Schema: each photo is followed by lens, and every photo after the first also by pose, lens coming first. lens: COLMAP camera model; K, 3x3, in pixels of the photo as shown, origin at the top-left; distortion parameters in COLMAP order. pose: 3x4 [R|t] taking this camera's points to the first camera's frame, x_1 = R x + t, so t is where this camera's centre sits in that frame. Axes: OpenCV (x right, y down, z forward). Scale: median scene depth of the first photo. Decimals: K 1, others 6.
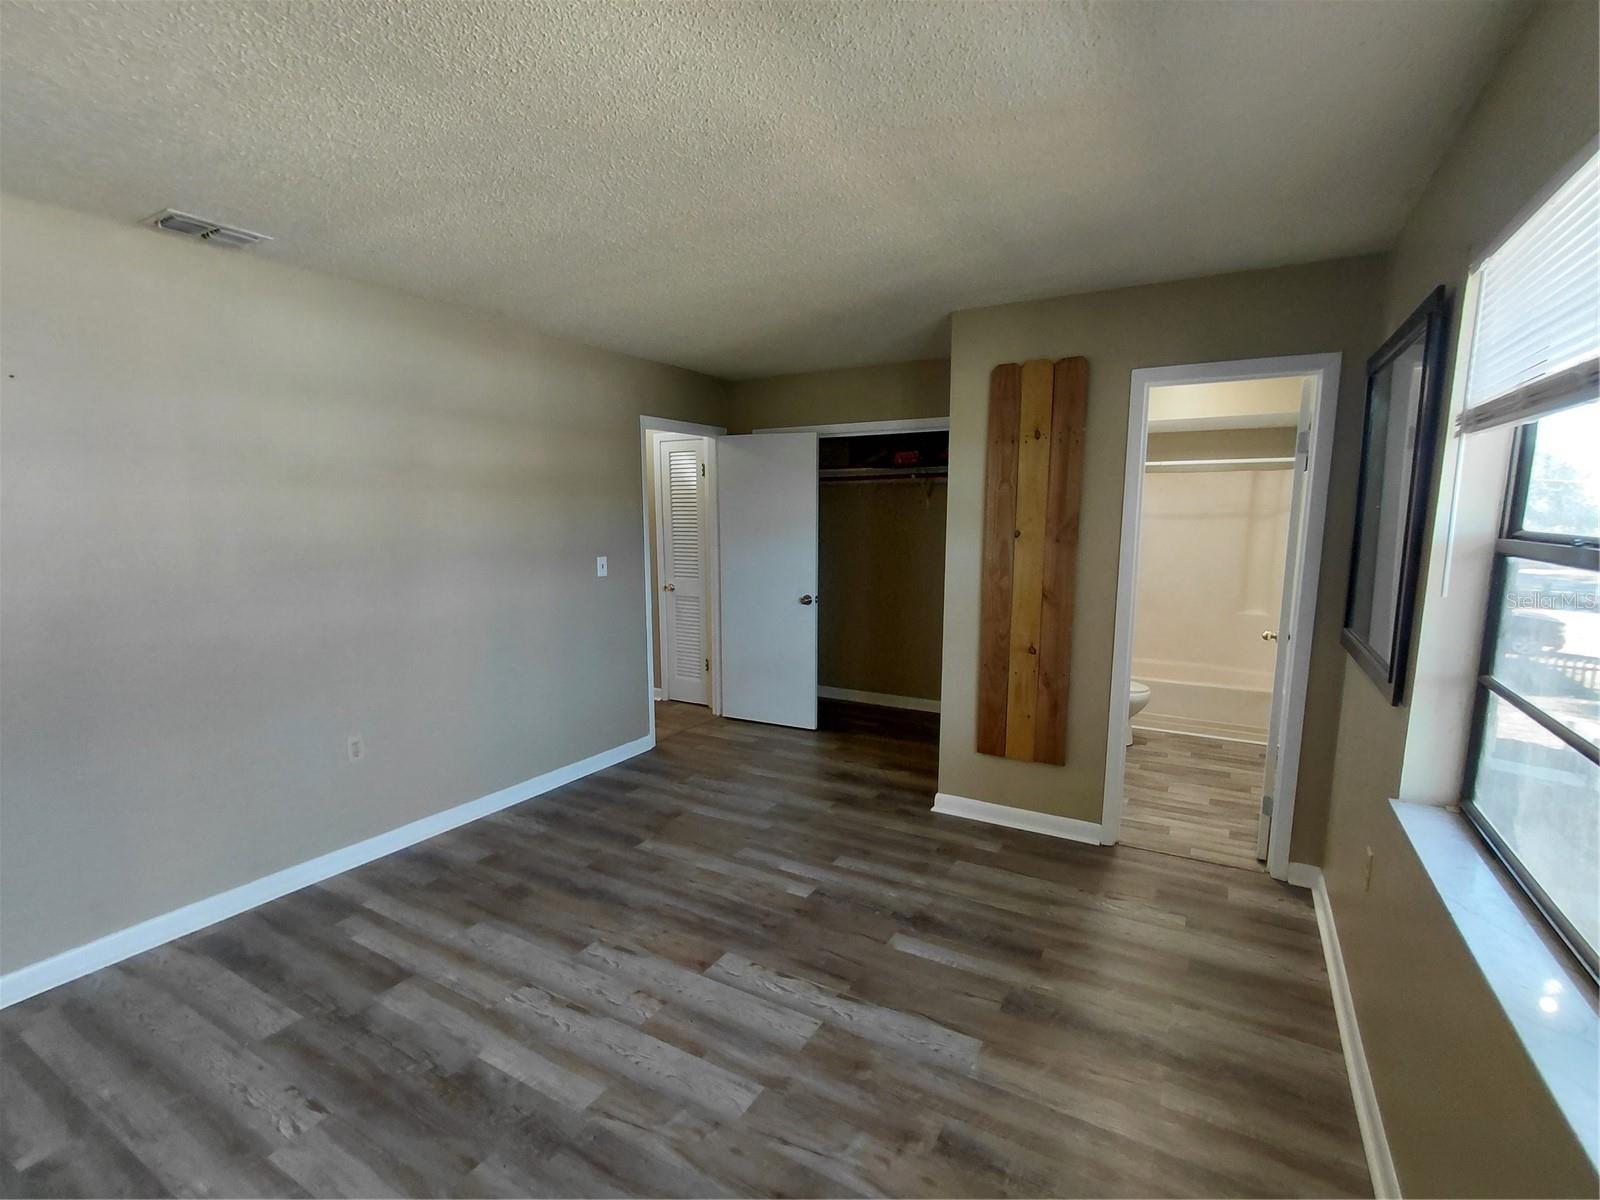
lens RADIAL K [[738.0, 0, 820.1], [0, 738.0, 612.2], [0, 0, 1]] dist [0.000862, 0.000267]
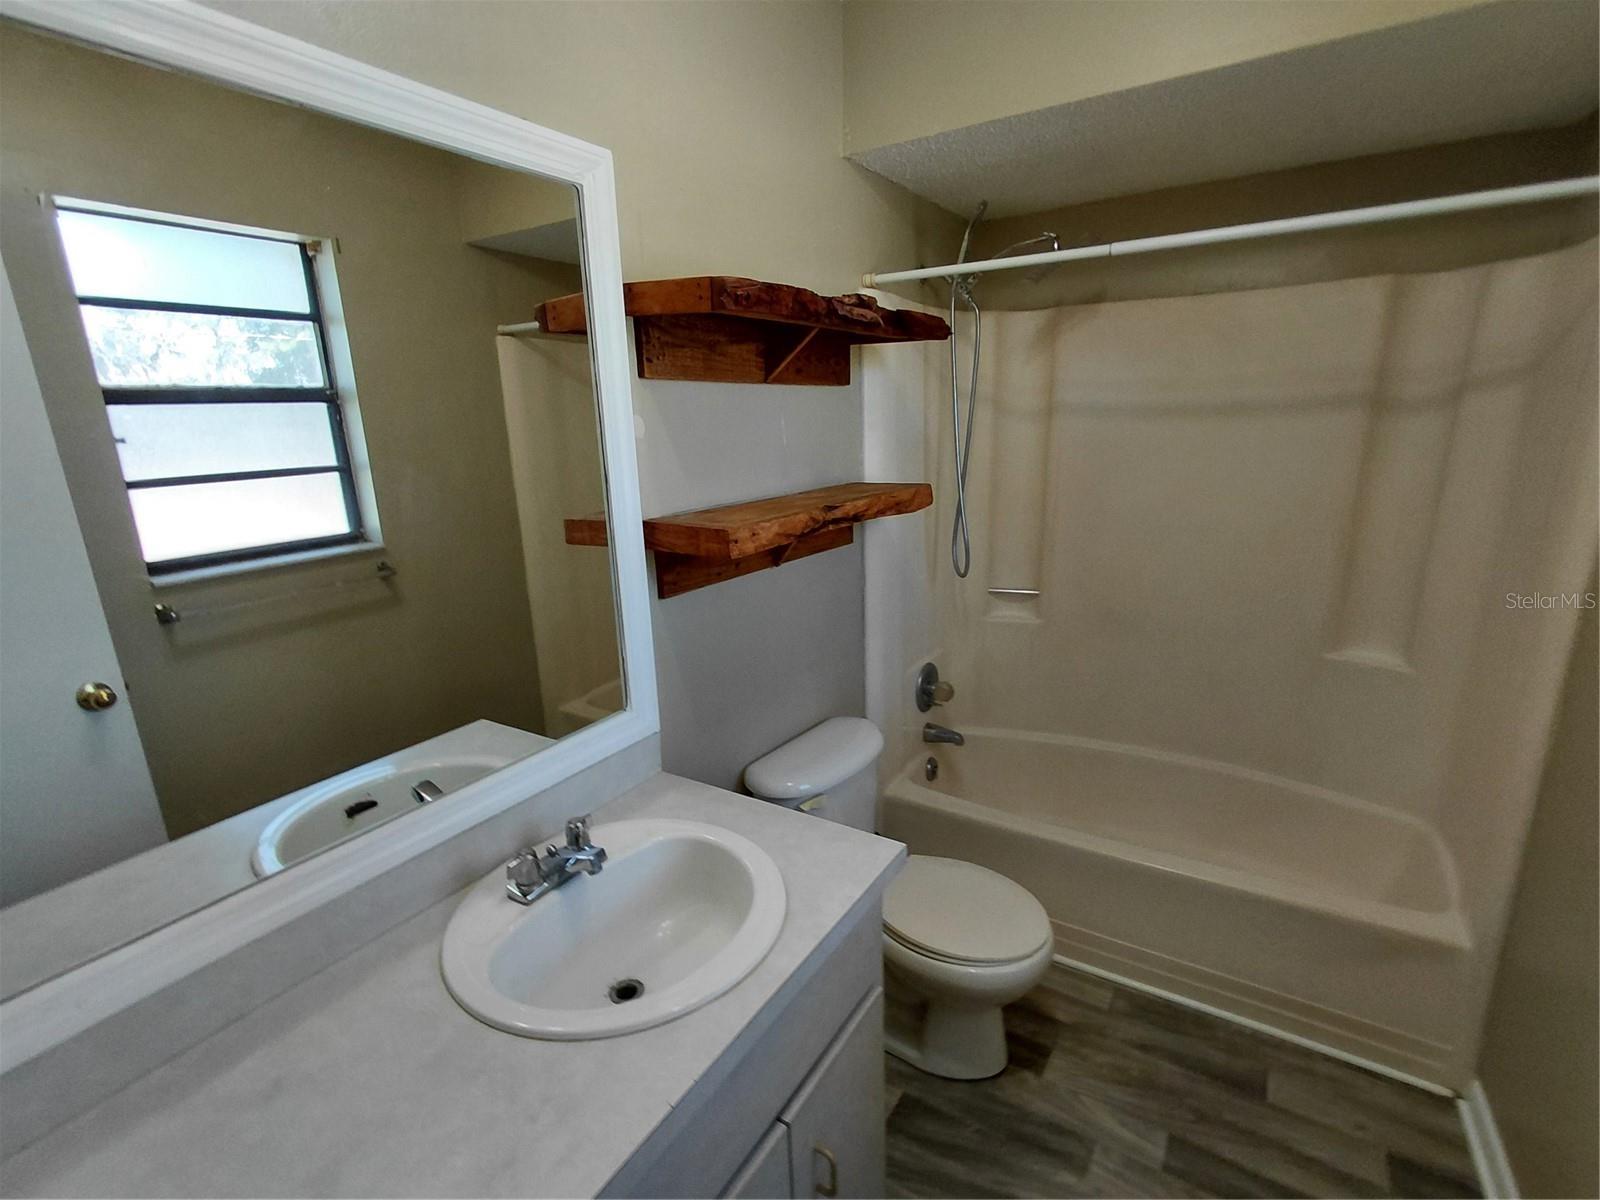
lens RADIAL K [[738.0, 0, 820.1], [0, 738.0, 612.2], [0, 0, 1]] dist [0.000862, 0.000267]
pose [[0.994530, -0.023093, -0.101865, 0.317201], [0.034348, 0.993320, 0.110161, -0.071527], [0.098640, -0.113057, 0.988680, 0.556875]]
